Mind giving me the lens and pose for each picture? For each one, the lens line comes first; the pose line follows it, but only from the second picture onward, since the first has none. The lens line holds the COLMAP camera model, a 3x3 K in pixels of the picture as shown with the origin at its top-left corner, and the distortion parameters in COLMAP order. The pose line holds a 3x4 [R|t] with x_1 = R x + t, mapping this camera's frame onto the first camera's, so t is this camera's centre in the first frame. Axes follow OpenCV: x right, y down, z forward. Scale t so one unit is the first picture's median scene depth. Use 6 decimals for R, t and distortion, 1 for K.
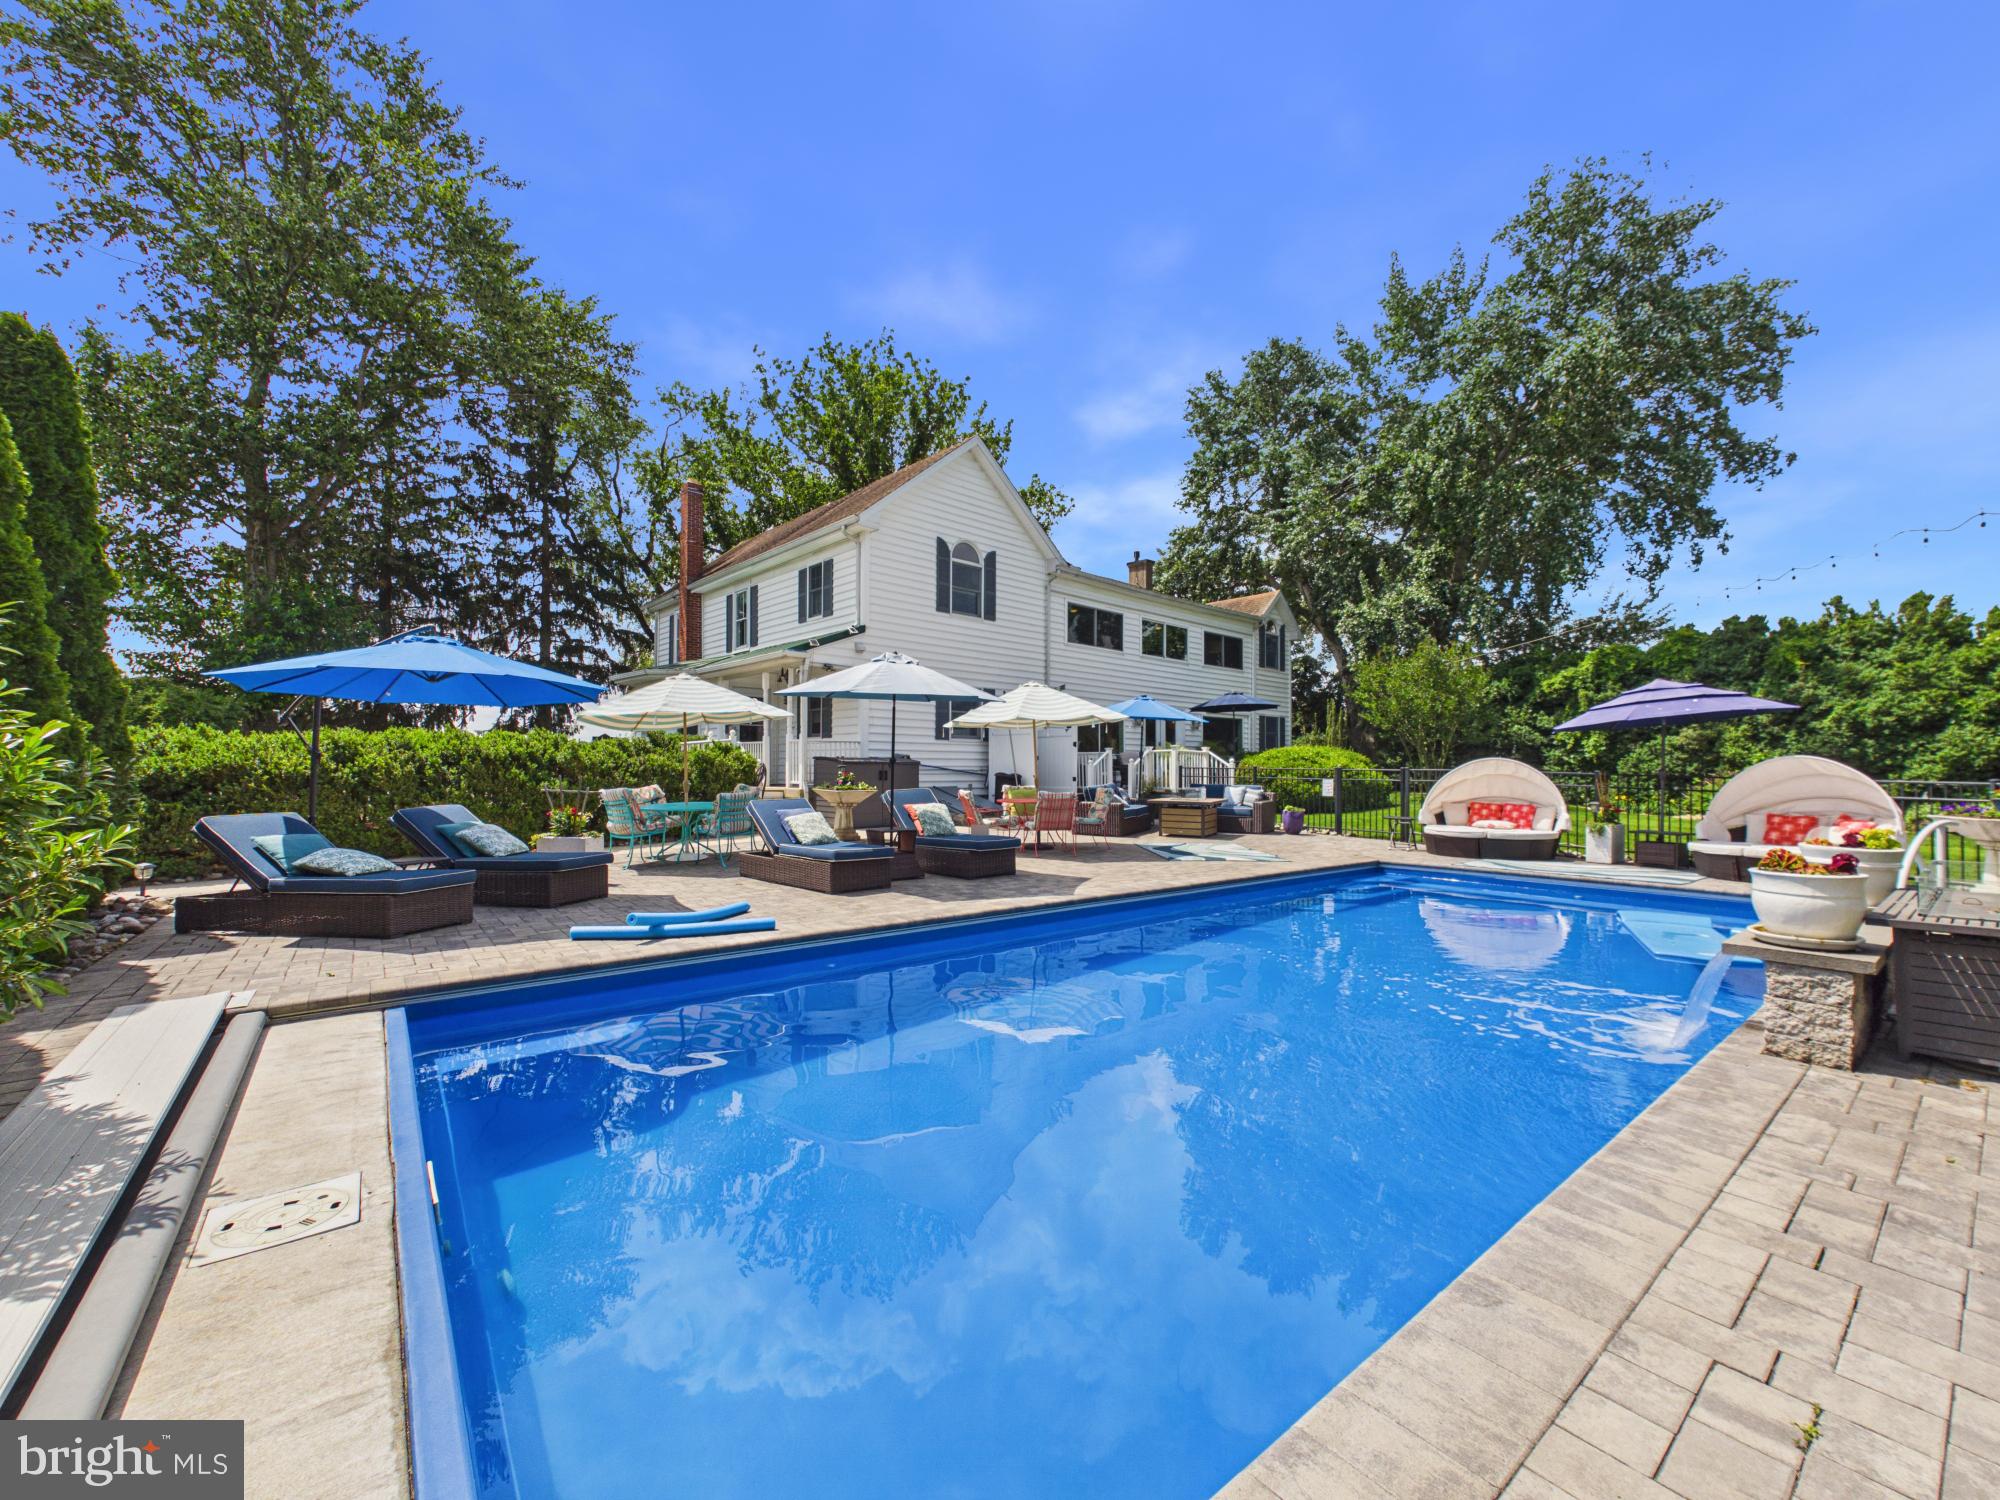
lens RADIAL K [[809.2, 0, 1007.4], [0, 809.2, 748.7], [0, 0, 1]] dist [0.000660, 0.000140]
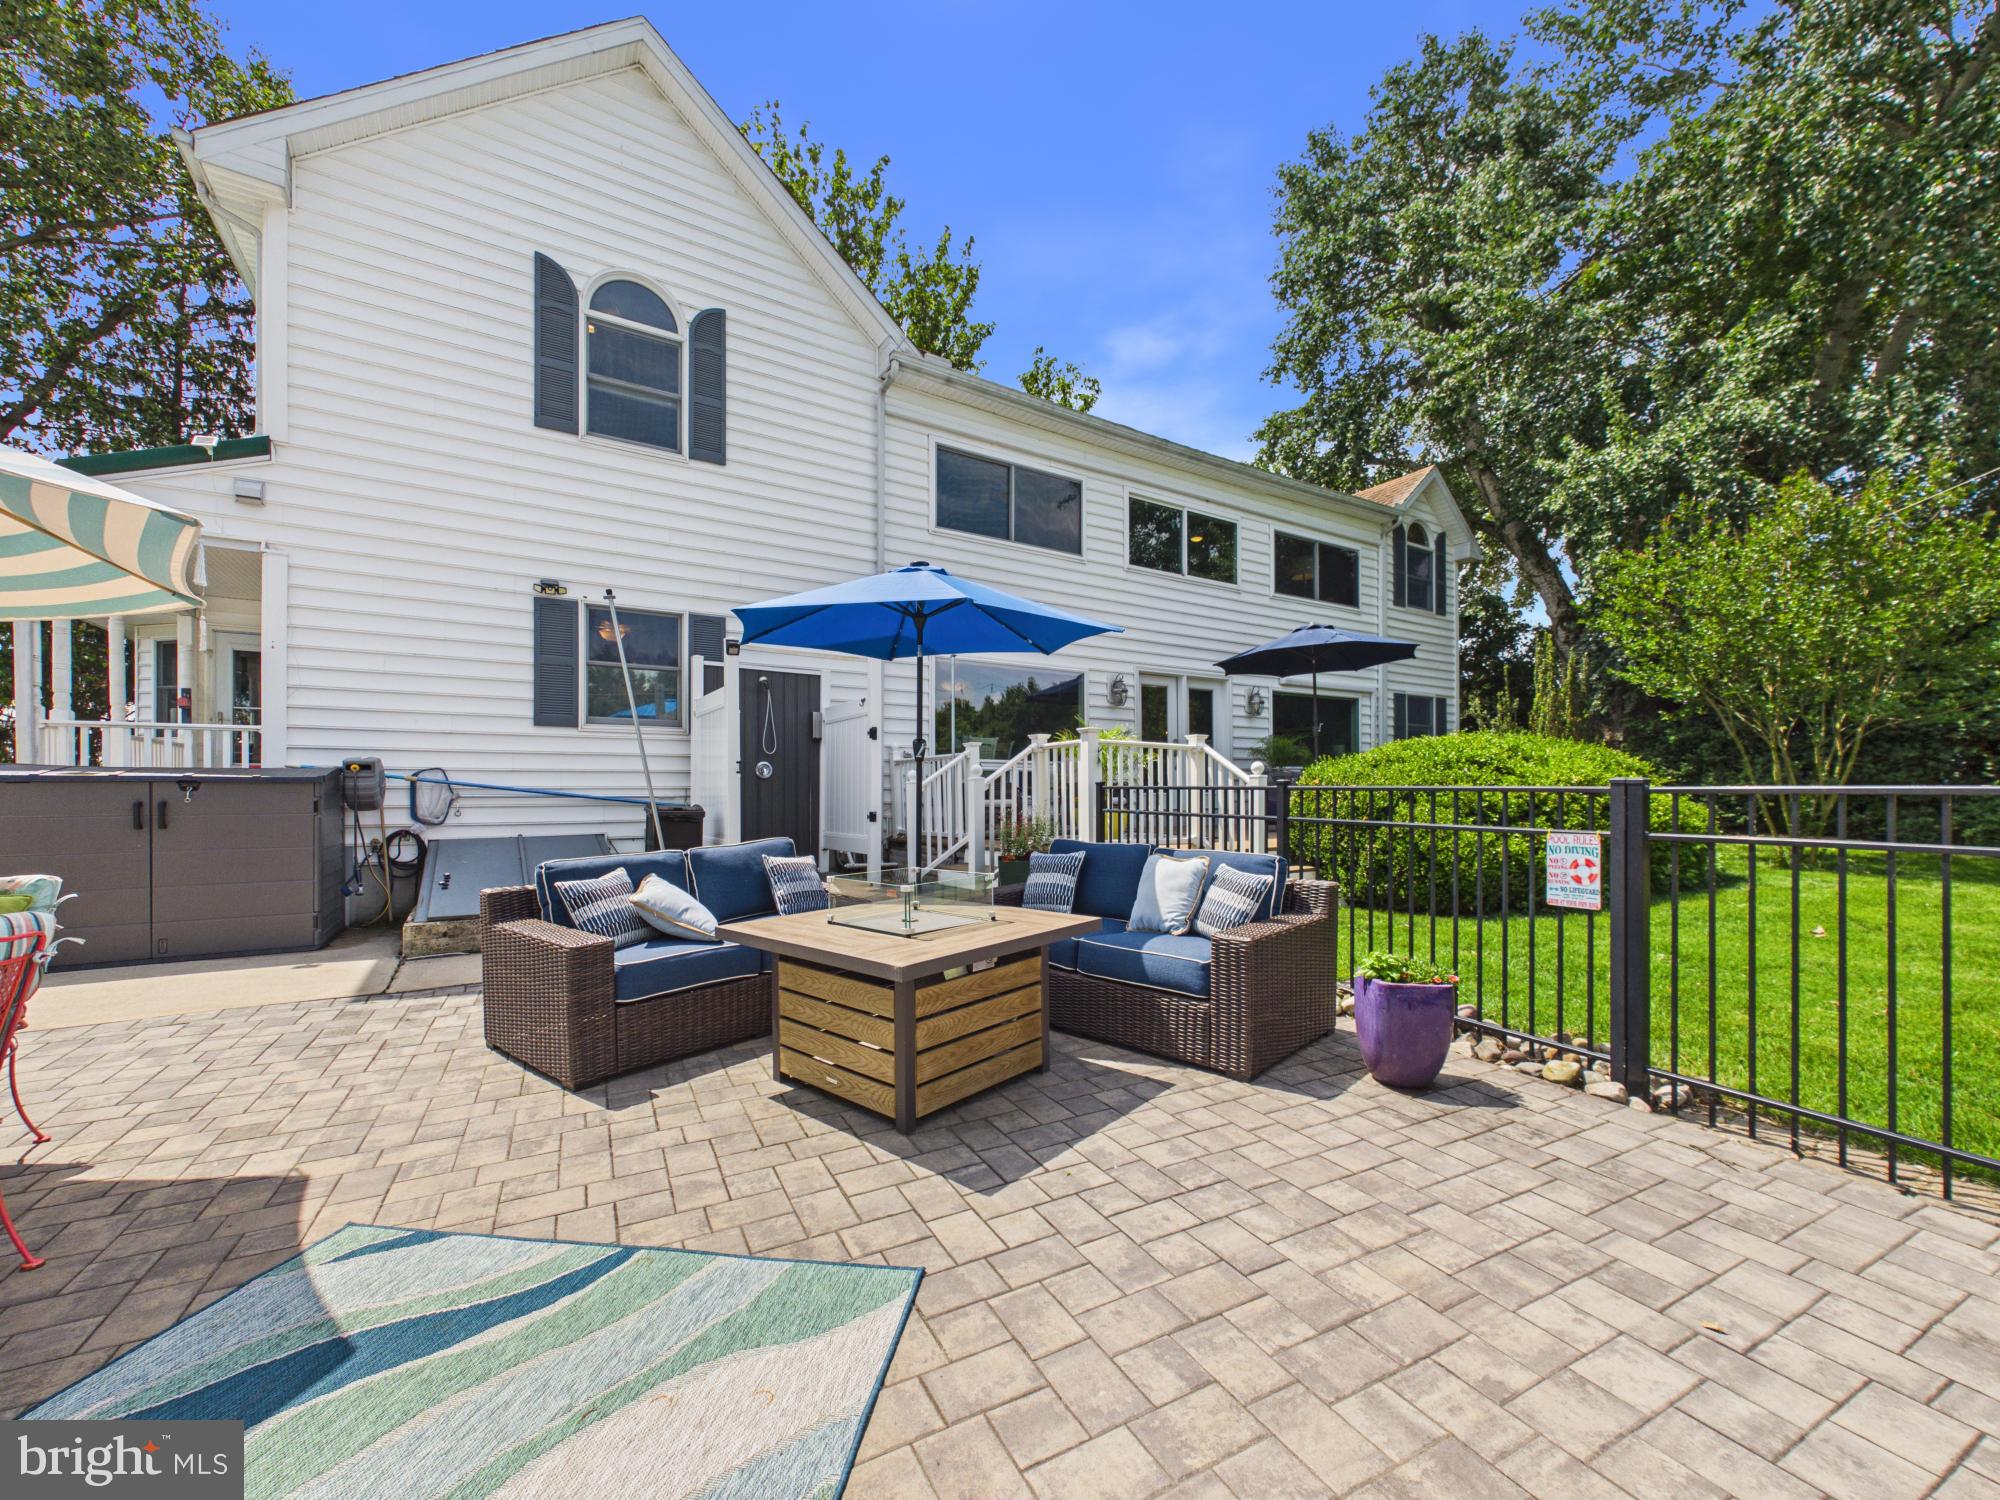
lens RADIAL K [[809.6, 0, 1003.6], [0, 809.6, 767.8], [0, 0, 1]] dist [0.012661, -0.004862]
pose [[0.981593, -0.005651, -0.190901, 0.167322], [0.005682, 0.999984, -0.000383, 0.009330], [0.190900, -0.000709, 0.981609, 0.437042]]
